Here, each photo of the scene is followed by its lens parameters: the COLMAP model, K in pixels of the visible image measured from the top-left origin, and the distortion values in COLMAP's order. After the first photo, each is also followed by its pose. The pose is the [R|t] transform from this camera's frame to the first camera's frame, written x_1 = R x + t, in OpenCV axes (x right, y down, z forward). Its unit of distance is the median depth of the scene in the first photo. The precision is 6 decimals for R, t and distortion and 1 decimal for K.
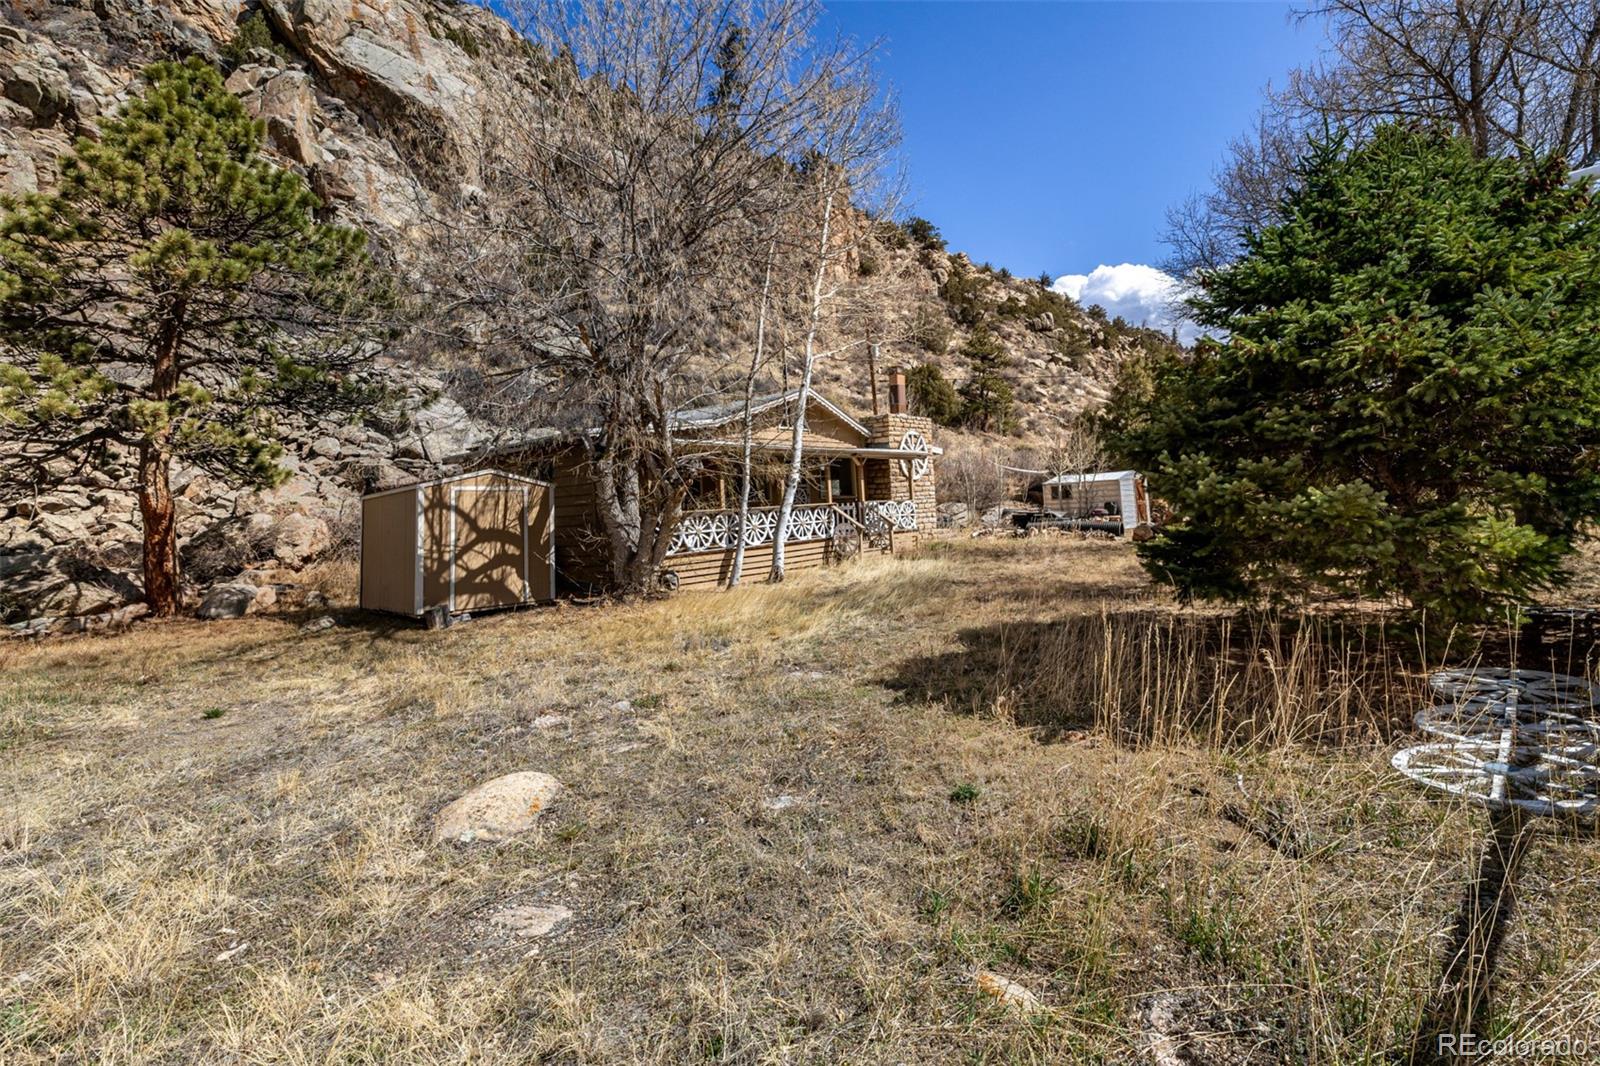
lens RADIAL K [[681.8, 0, 832.2], [0, 681.8, 458.8], [0, 0, 1]] dist [0.001207, -0.000118]
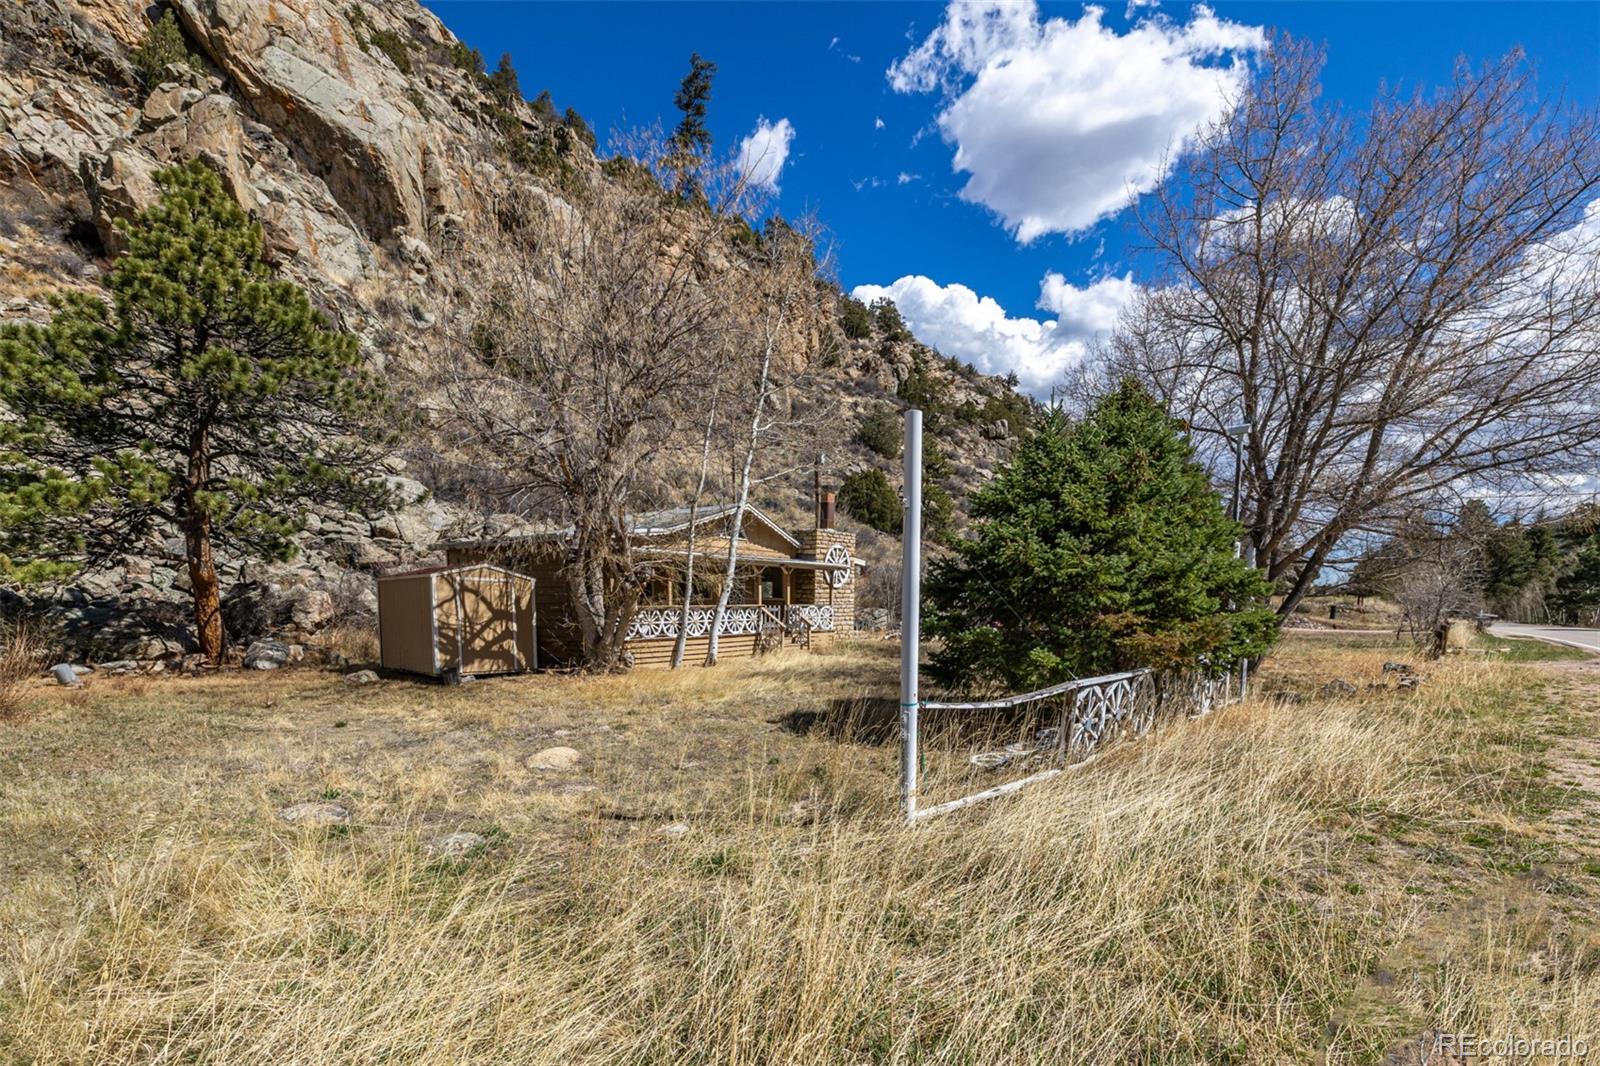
lens RADIAL K [[681.8, 0, 794.2], [0, 681.8, 693.6], [0, 0, 1]] dist [0.001207, -0.000118]
pose [[0.998126, 0.056752, 0.022870, 0.025839], [-0.060235, 0.977039, 0.204368, -0.021073], [-0.010747, -0.205362, 0.978627, -0.143005]]
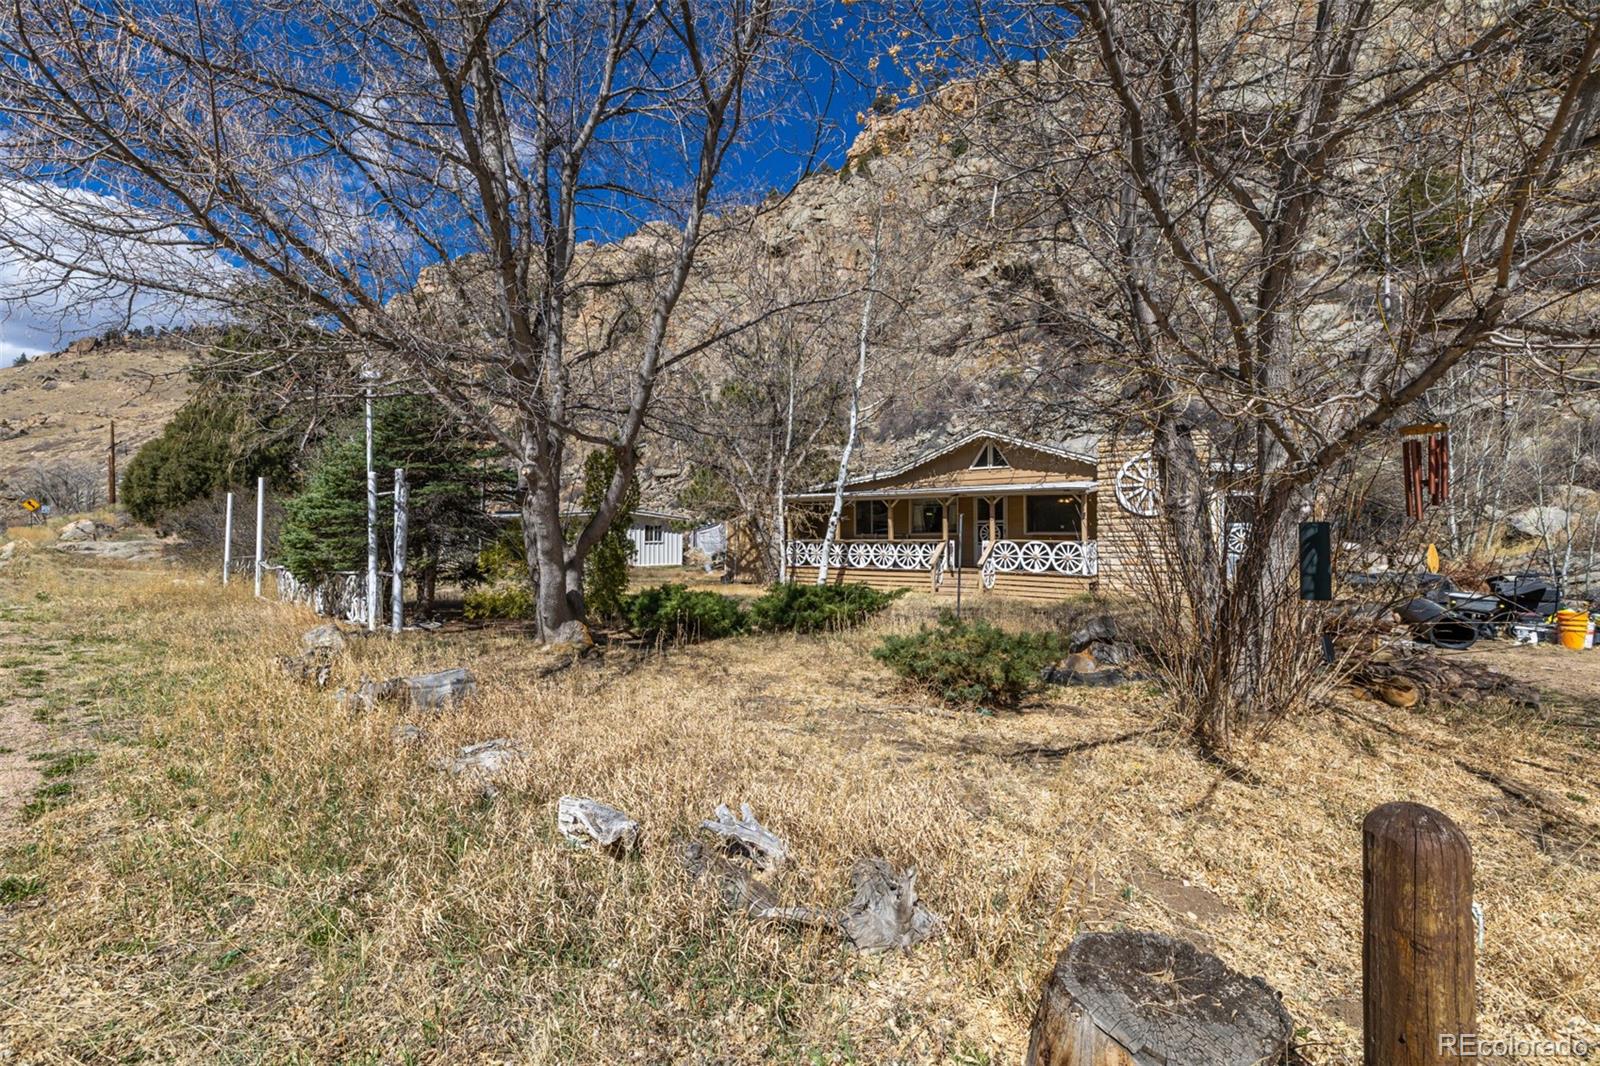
lens RADIAL K [[681.8, 0, 788.7], [0, 681.8, 533.1], [0, 0, 1]] dist [0.001207, -0.000118]
pose [[0.075946, 0.042271, -0.996216, 0.698082], [0.057104, 0.997277, 0.046669, -0.007098], [0.995475, -0.060432, 0.073325, 0.436539]]
